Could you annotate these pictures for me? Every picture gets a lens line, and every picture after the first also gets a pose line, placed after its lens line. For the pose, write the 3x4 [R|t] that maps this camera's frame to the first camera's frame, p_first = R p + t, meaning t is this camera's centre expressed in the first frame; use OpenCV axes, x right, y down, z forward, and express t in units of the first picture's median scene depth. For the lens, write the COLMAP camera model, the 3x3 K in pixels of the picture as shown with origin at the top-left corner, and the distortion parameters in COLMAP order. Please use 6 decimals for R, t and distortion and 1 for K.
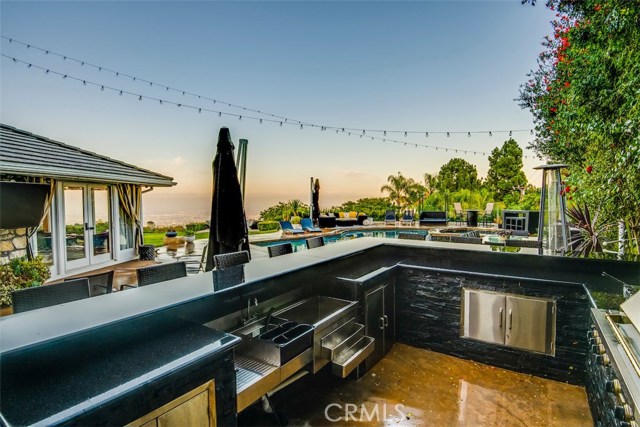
lens RADIAL K [[312.8, 0, 319.1], [0, 312.8, 204.9], [0, 0, 1]] dist [-0.002247, -0.000311]
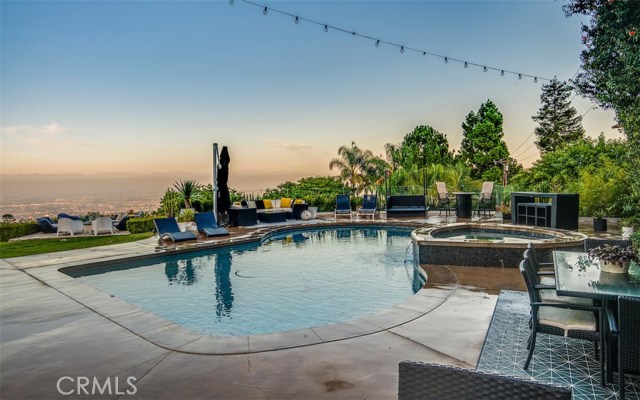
lens RADIAL K [[373.6, 0, 320.5], [0, 373.6, 177.9], [0, 0, 1]] dist [0.001055, -0.000093]
pose [[0.985936, -0.011803, 0.166706, 0.031127], [0.015385, 0.999677, -0.020214, -0.002009], [-0.166413, 0.022495, 0.985799, 0.143560]]
